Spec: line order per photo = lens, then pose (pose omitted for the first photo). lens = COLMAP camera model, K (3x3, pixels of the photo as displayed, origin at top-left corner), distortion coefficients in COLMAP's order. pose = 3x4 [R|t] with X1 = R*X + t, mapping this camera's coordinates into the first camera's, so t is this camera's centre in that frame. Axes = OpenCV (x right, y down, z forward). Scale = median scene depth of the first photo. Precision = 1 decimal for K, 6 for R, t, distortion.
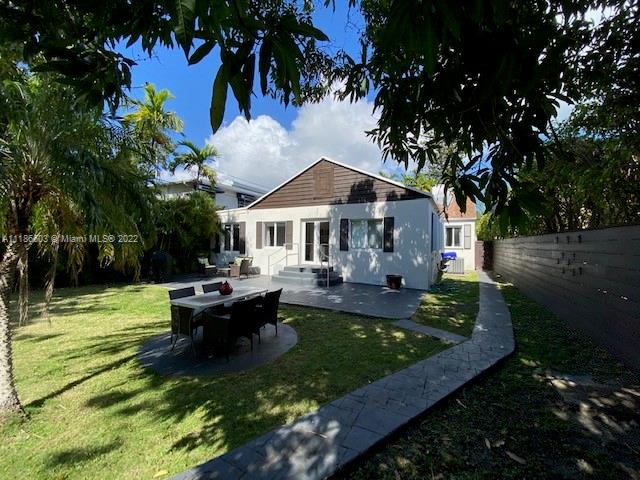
lens RADIAL K [[257.3, 0, 320.1], [0, 257.3, 241.0], [0, 0, 1]] dist [0.000831, -0.000028]
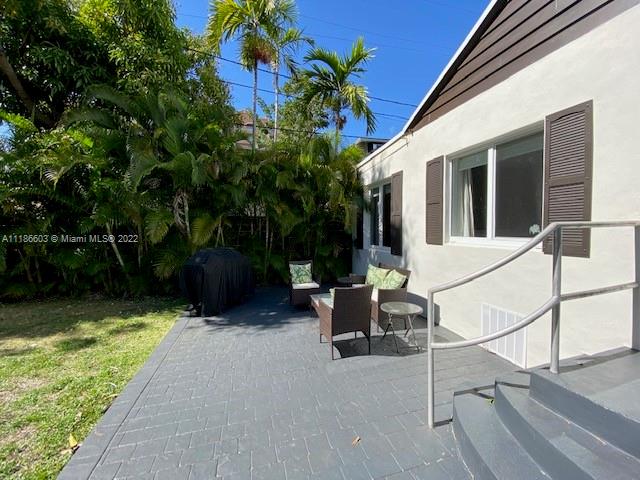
lens RADIAL K [[257.3, 0, 320.6], [0, 257.3, 236.7], [0, 0, 1]] dist [0.000831, -0.000028]
pose [[0.686408, 0.014607, -0.727070, -0.097524], [-0.001607, 0.999826, 0.018569, 0.015013], [0.727214, -0.011578, 0.686313, 0.666155]]
